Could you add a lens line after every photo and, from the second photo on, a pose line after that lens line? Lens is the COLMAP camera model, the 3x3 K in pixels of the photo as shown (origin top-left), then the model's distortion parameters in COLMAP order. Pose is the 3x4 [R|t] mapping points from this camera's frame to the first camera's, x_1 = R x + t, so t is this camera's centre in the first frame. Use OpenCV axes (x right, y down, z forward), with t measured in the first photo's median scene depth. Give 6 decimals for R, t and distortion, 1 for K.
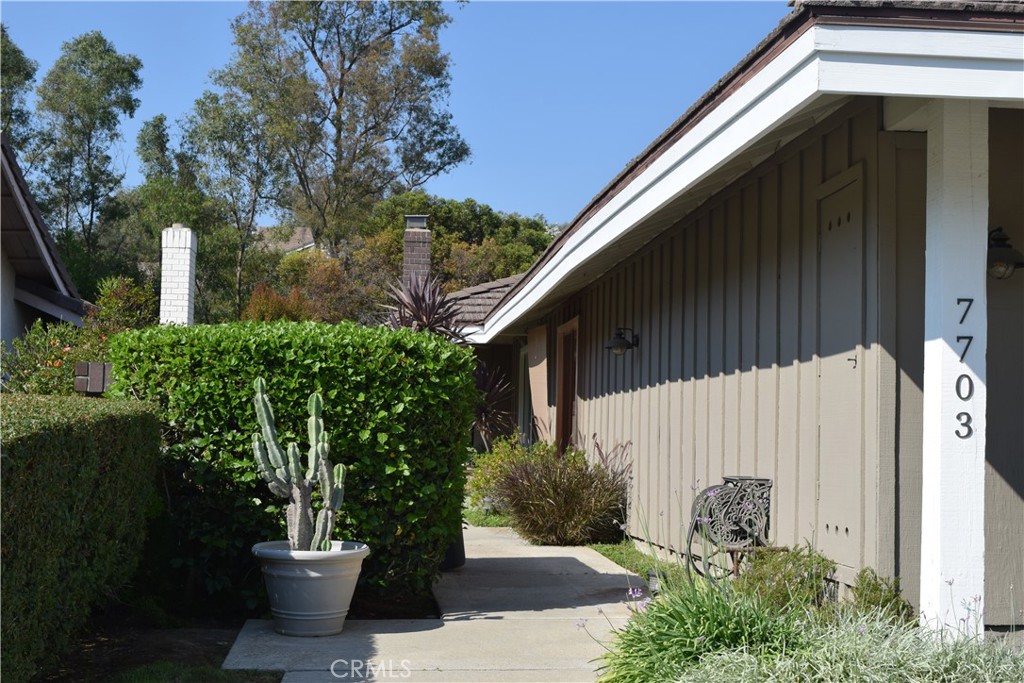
lens RADIAL K [[1433.4, 0, 517.2], [0, 1433.4, 337.4], [0, 0, 1]] dist [0.017572, 0.000000]
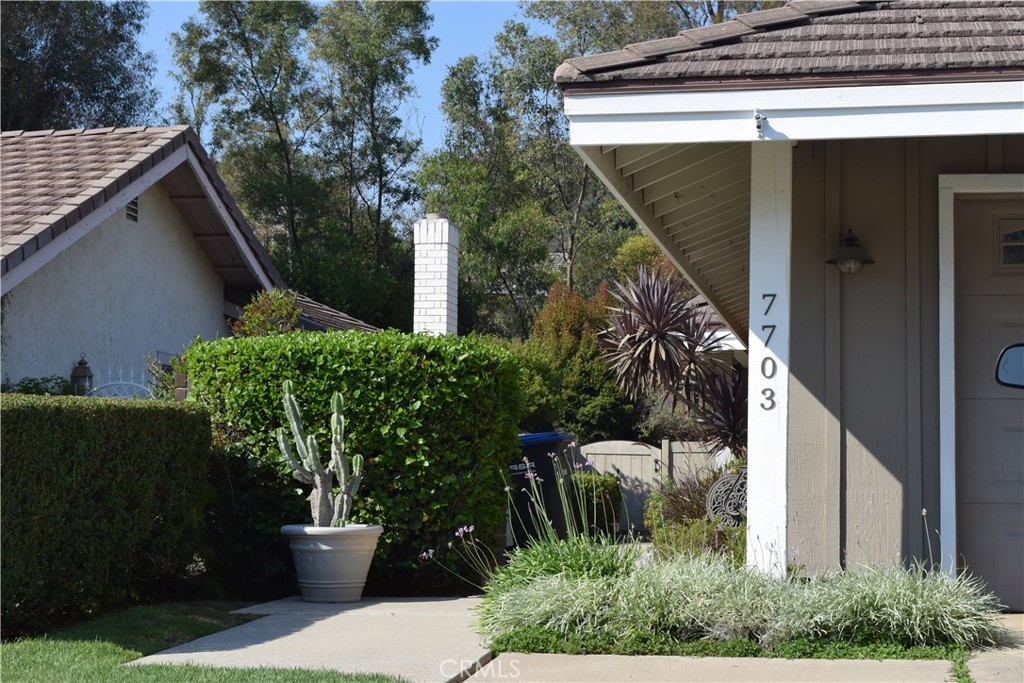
lens RADIAL K [[2294.3, 0, 509.1], [0, 2294.3, 346.2], [0, 0, 1]] dist [0.317268, 0.000000]
pose [[0.961085, -0.029040, -0.274721, 0.475168], [0.028023, 0.999578, -0.007627, 0.018925], [0.274827, -0.000368, 0.961494, -0.690529]]
